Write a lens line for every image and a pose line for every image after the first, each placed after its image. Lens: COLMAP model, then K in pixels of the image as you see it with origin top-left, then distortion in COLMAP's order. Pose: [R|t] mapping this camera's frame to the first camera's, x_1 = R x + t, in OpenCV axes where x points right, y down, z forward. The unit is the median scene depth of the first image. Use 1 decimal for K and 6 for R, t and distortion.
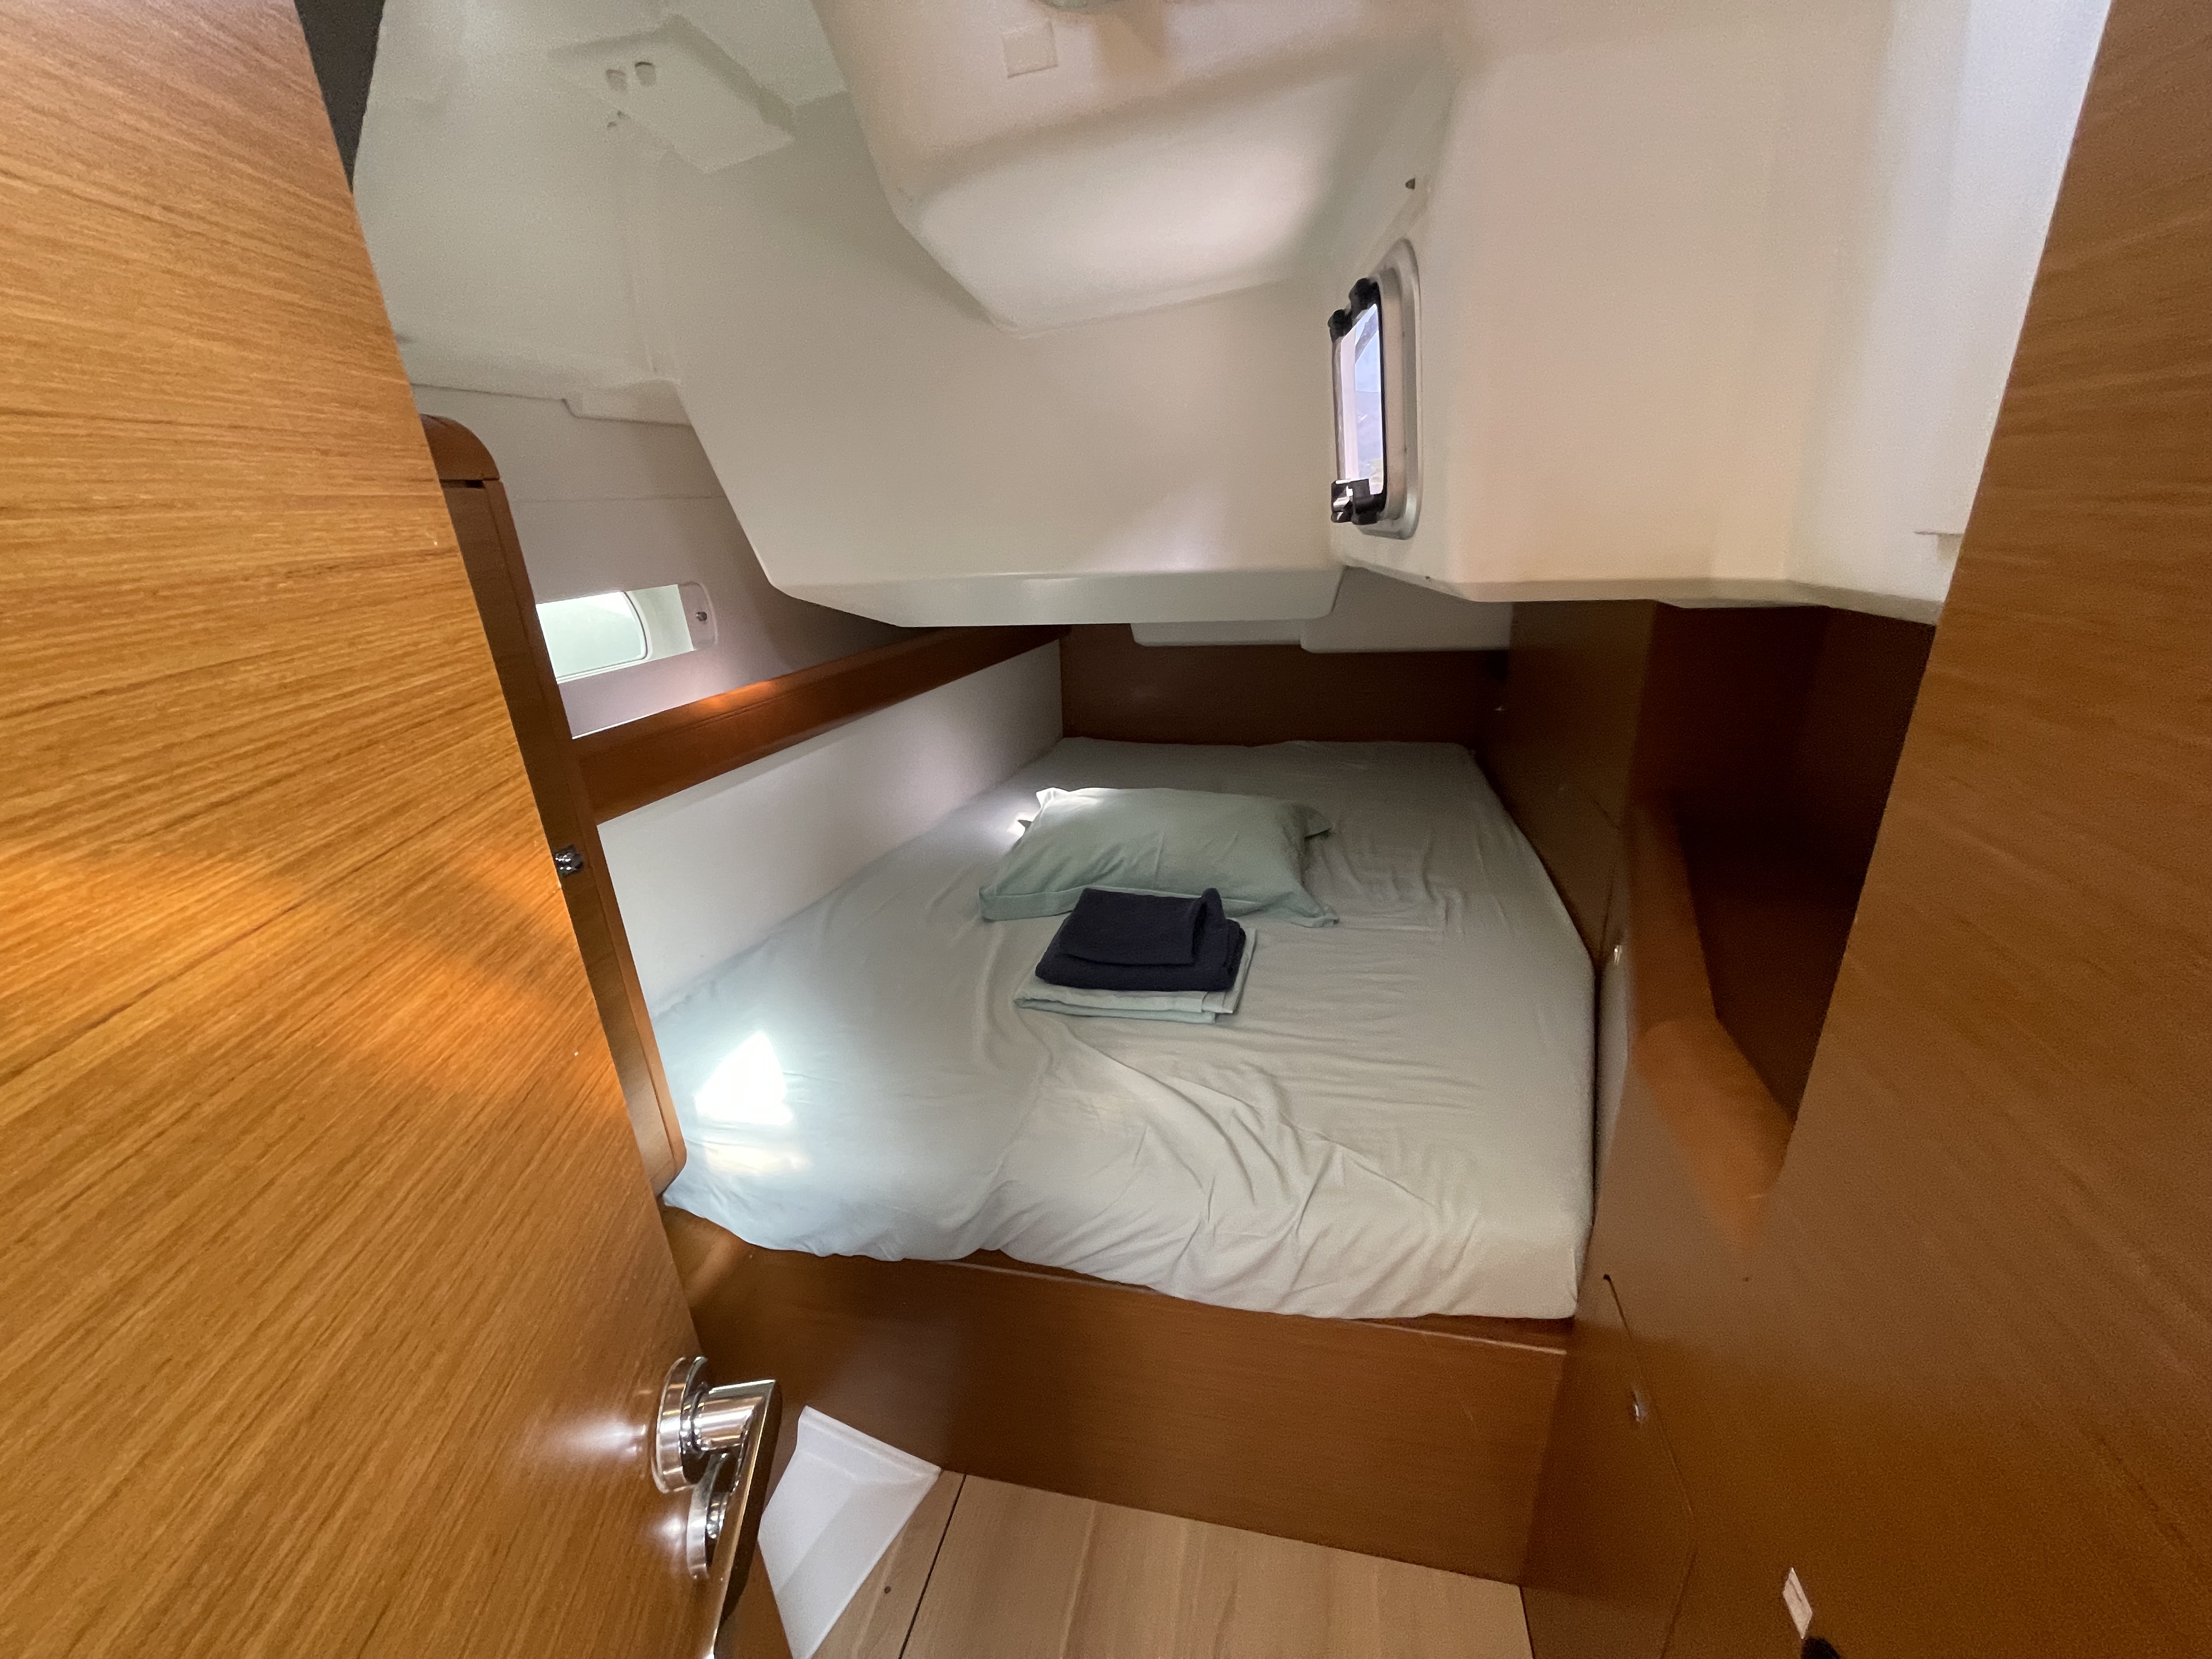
lens RADIAL K [[895.9, 0, 1107.6], [0, 895.9, 845.9], [0, 0, 1]] dist [-0.002285, 0.002289]
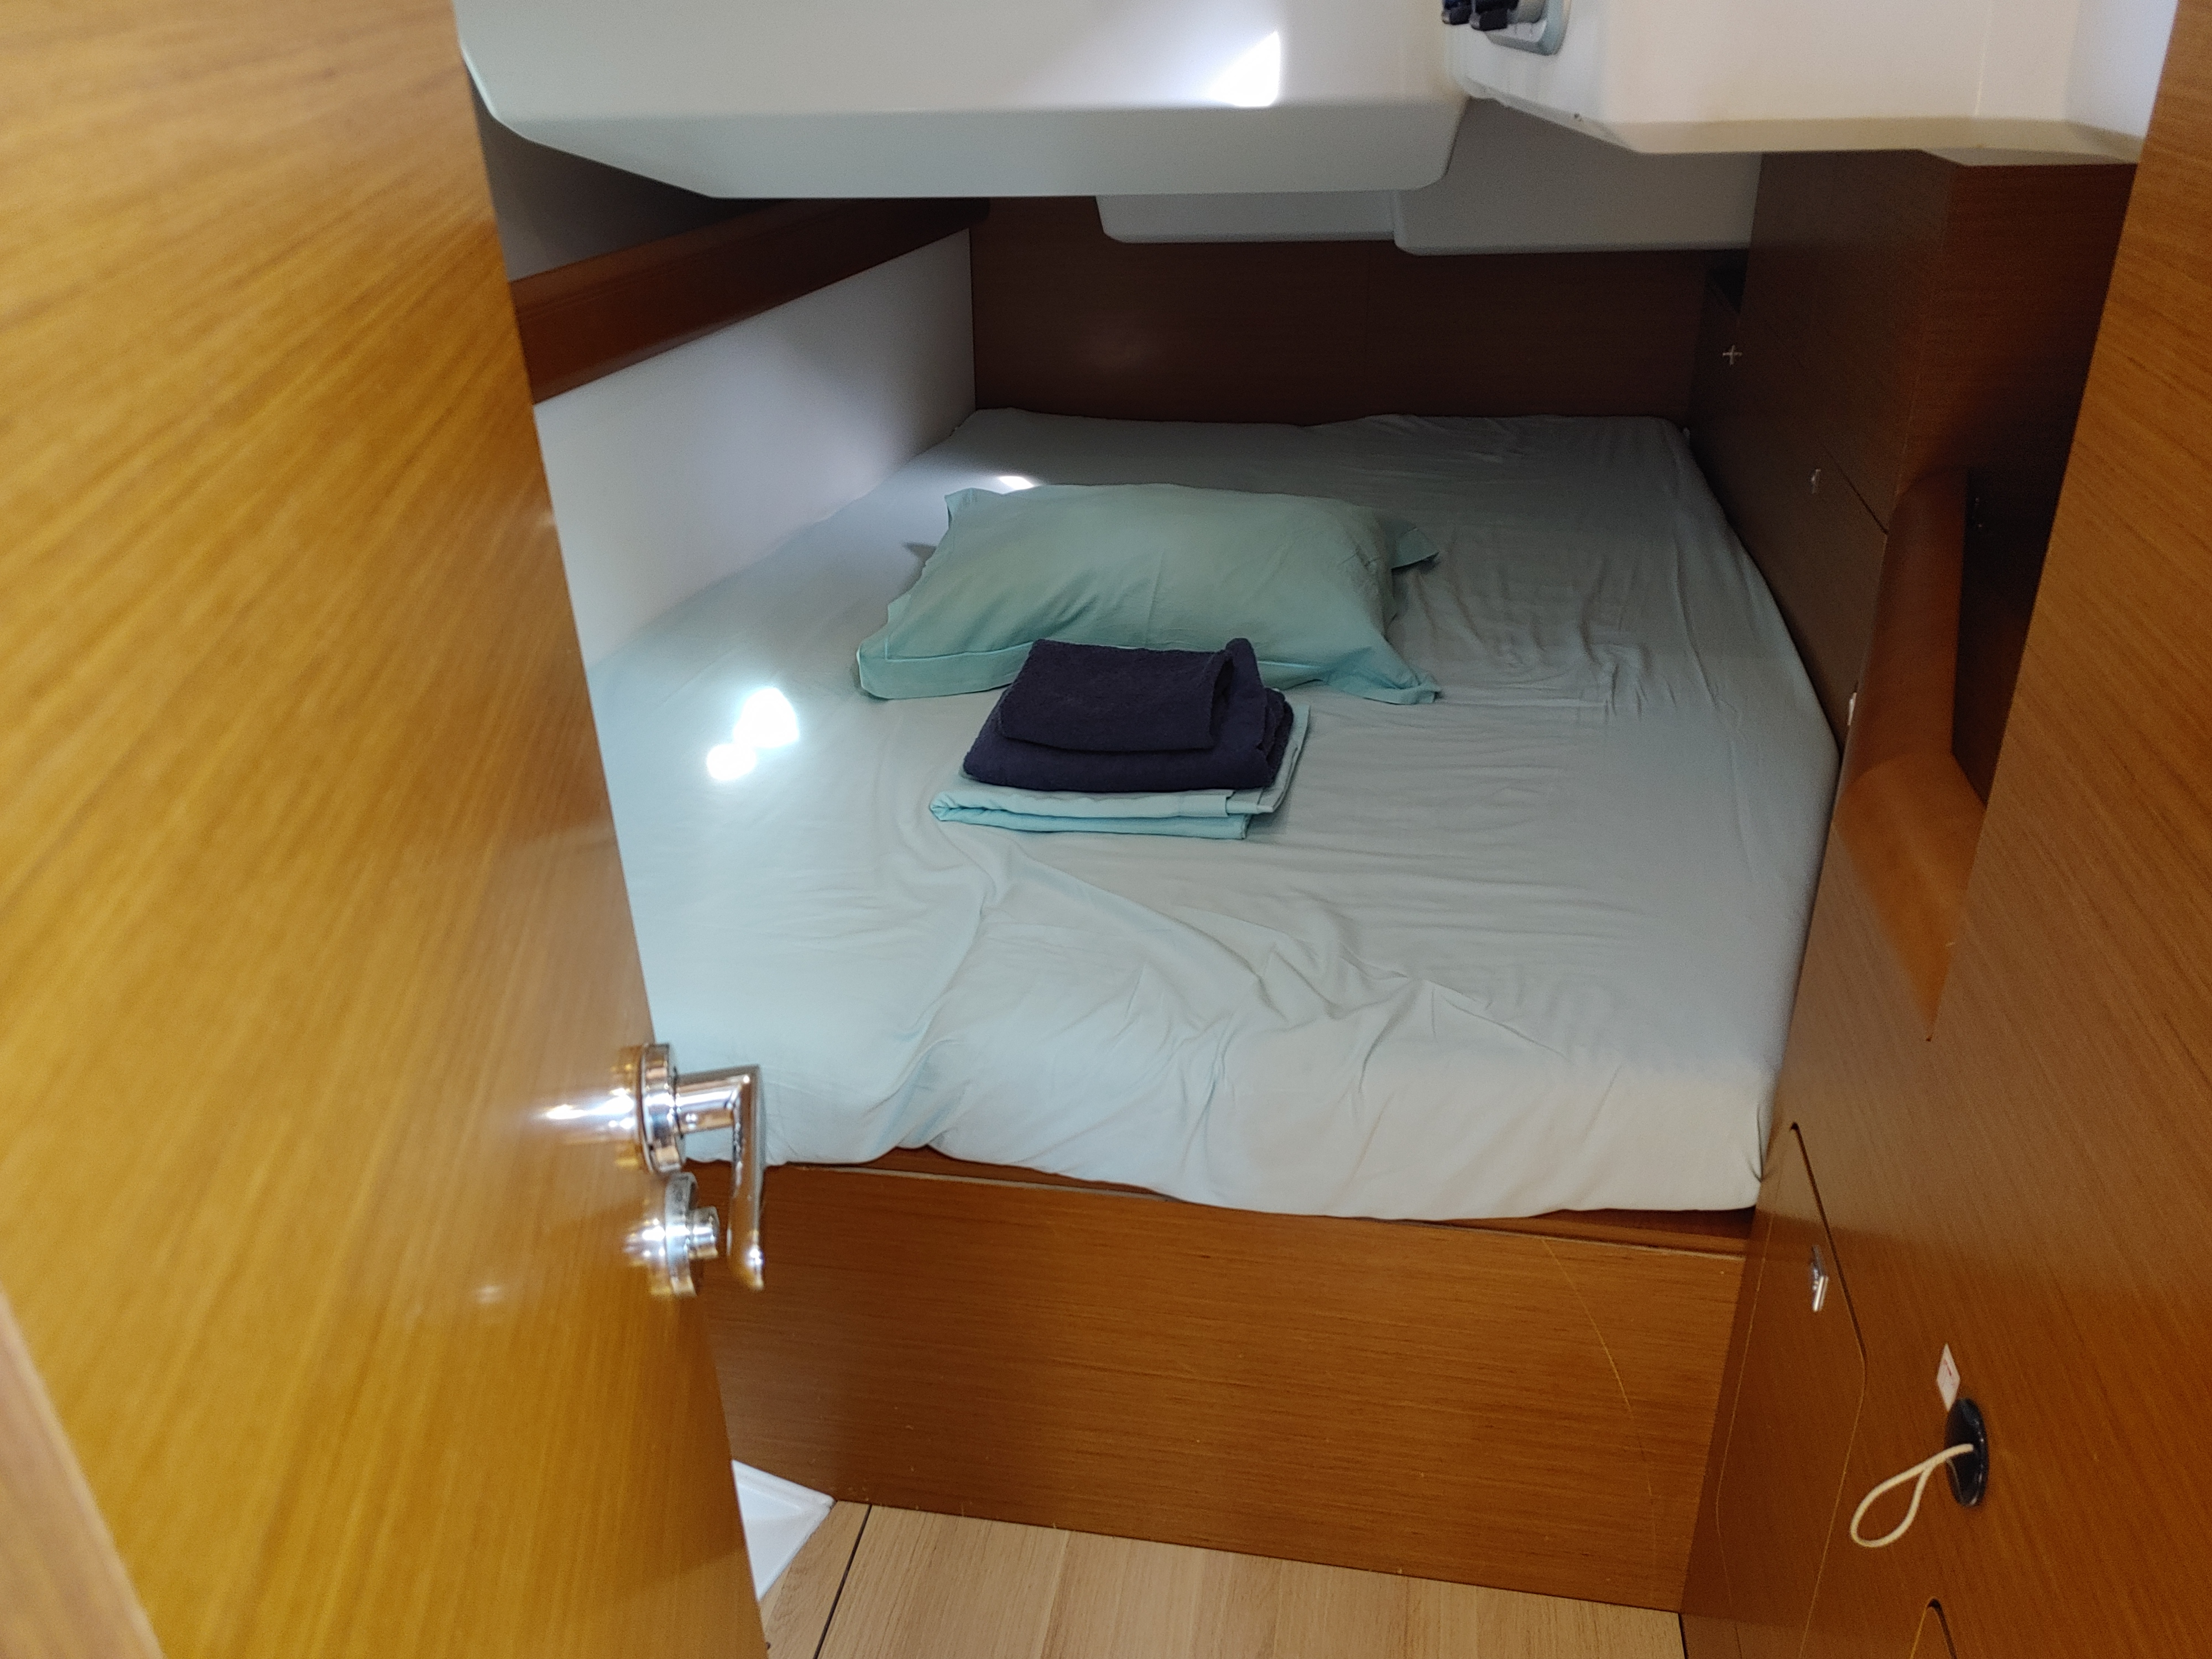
lens RADIAL K [[1675.9, 0, 1095.9], [0, 1675.9, 822.0], [0, 0, 1]] dist [0.069476, -0.062715]
pose [[0.999215, -0.004879, 0.039324, -0.032765], [0.000748, 0.994538, 0.104372, 0.055310], [-0.039619, -0.104260, 0.993761, -0.181229]]
